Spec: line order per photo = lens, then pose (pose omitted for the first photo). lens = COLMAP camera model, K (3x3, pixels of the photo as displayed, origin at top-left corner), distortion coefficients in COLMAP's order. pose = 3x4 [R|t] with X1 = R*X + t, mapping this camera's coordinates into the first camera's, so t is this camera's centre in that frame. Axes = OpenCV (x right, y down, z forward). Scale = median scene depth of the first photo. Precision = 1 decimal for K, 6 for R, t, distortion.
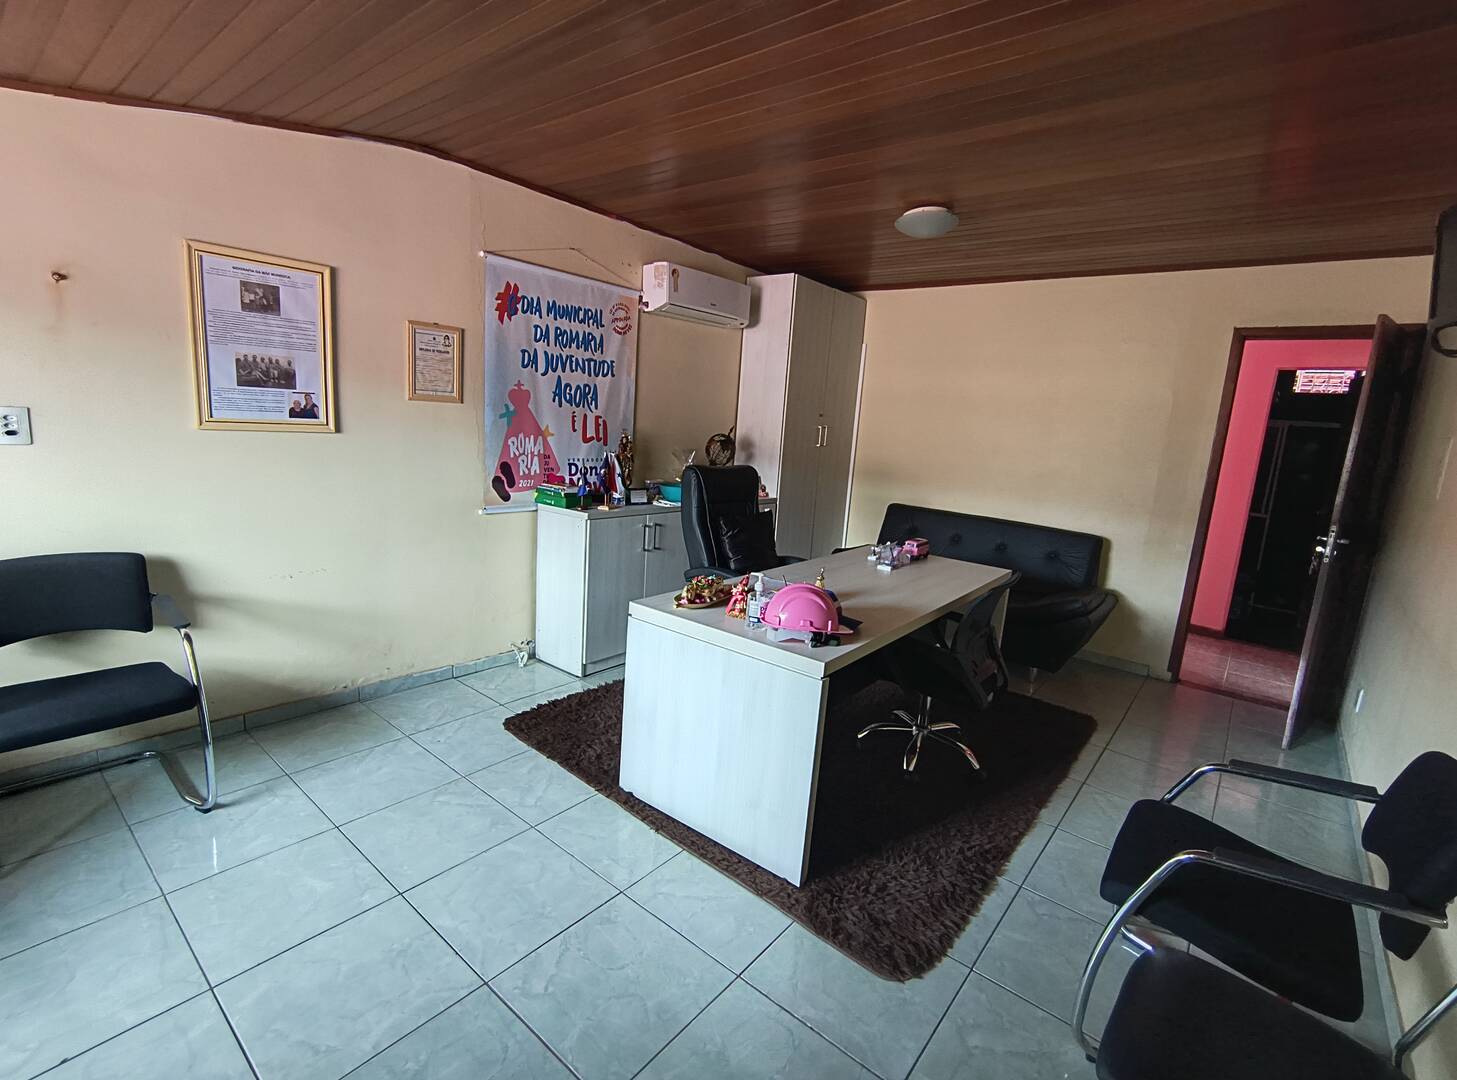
lens RADIAL K [[674.3, 0, 727.1], [0, 674.3, 536.4], [0, 0, 1]] dist [-0.001427, 0.002385]
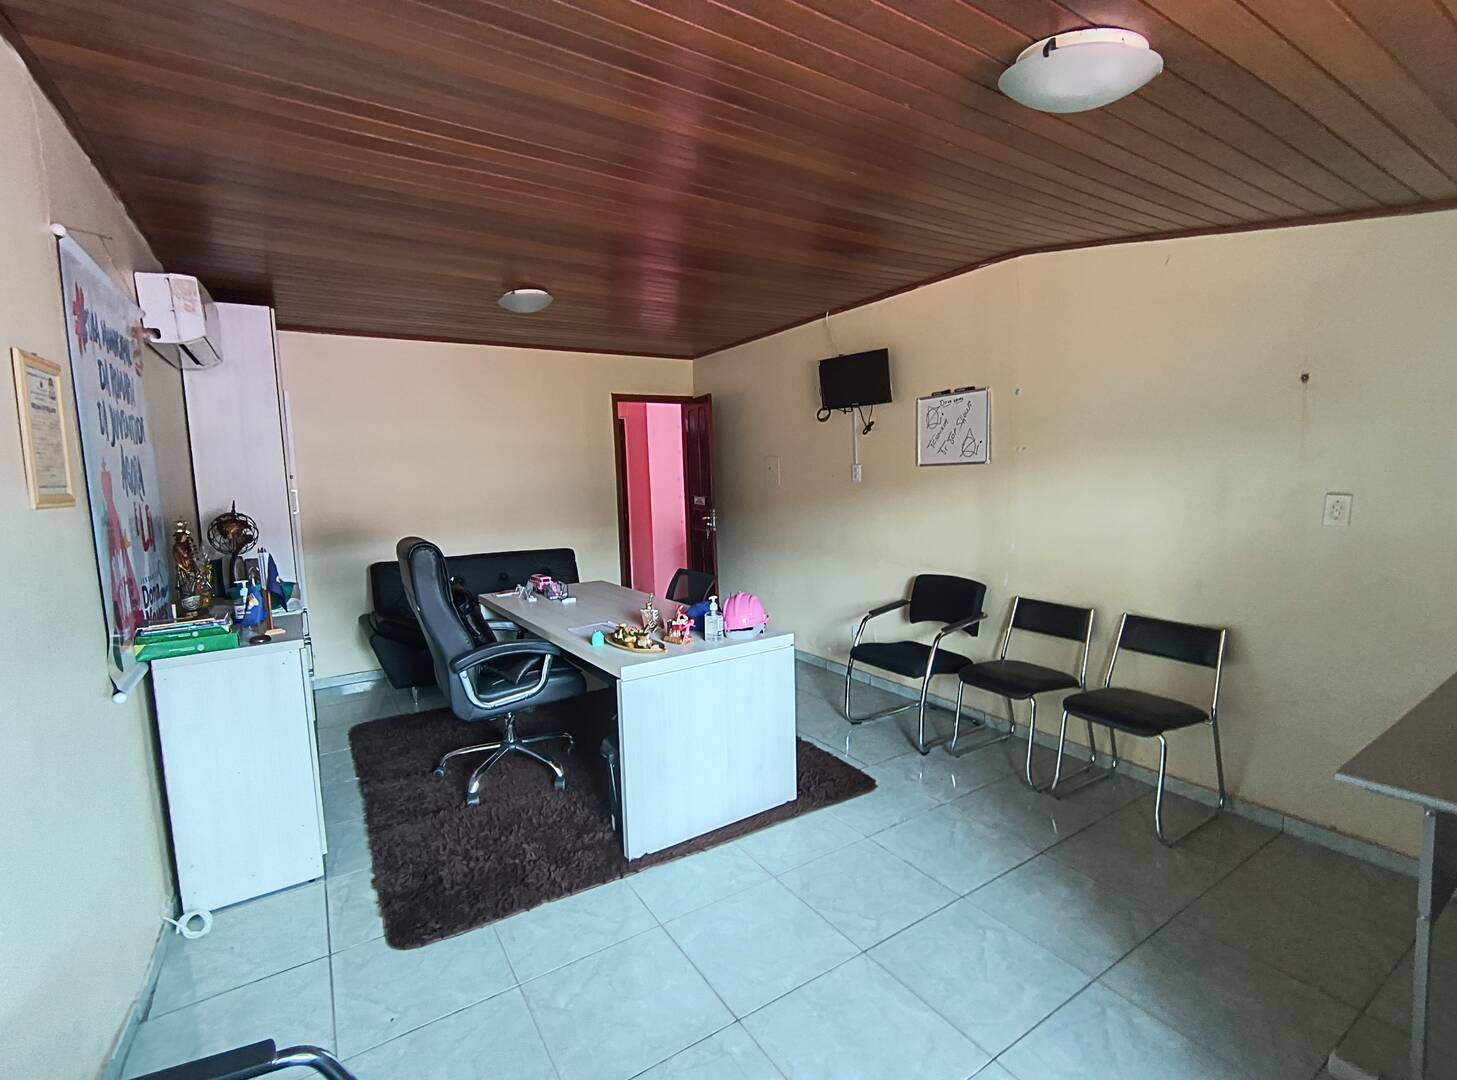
lens RADIAL K [[674.3, 0, 728.4], [0, 674.3, 540.1], [0, 0, 1]] dist [-0.001427, 0.002385]
pose [[0.309386, -0.175280, 0.934643, -0.874113], [0.215467, 0.970224, 0.110629, -0.143688], [-0.926204, 0.167158, 0.337941, 0.424880]]
